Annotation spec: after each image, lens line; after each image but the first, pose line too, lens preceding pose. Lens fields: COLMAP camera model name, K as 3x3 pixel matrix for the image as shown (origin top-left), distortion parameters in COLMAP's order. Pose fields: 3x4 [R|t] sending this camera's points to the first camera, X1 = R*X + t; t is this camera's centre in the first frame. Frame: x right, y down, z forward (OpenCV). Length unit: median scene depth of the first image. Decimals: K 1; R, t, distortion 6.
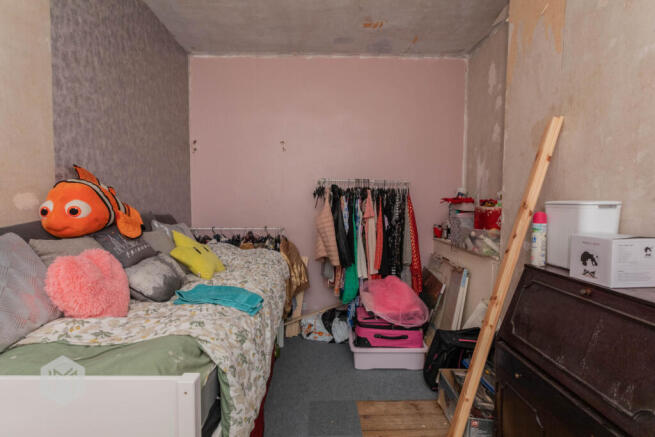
lens RADIAL K [[308.2, 0, 329.0], [0, 308.2, 219.0], [0, 0, 1]] dist [0.000117, 0.000199]
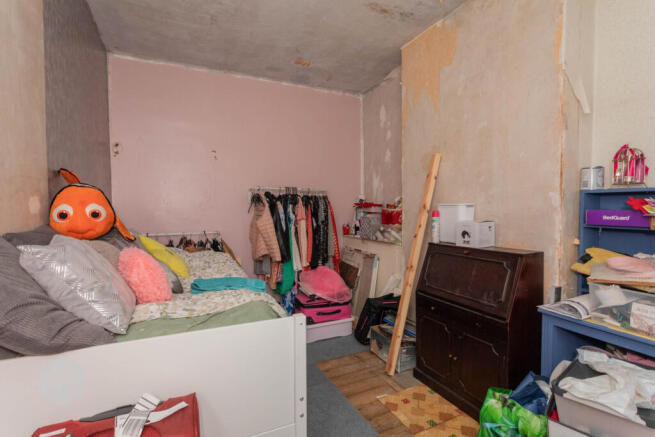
lens RADIAL K [[308.2, 0, 328.3], [0, 308.2, 216.9], [0, 0, 1]] dist [0.000117, 0.000199]
pose [[0.911350, -0.020118, 0.411140, -0.310450], [0.032262, 0.999223, -0.022619, 0.018276], [-0.410366, 0.033878, 0.911292, -0.162520]]
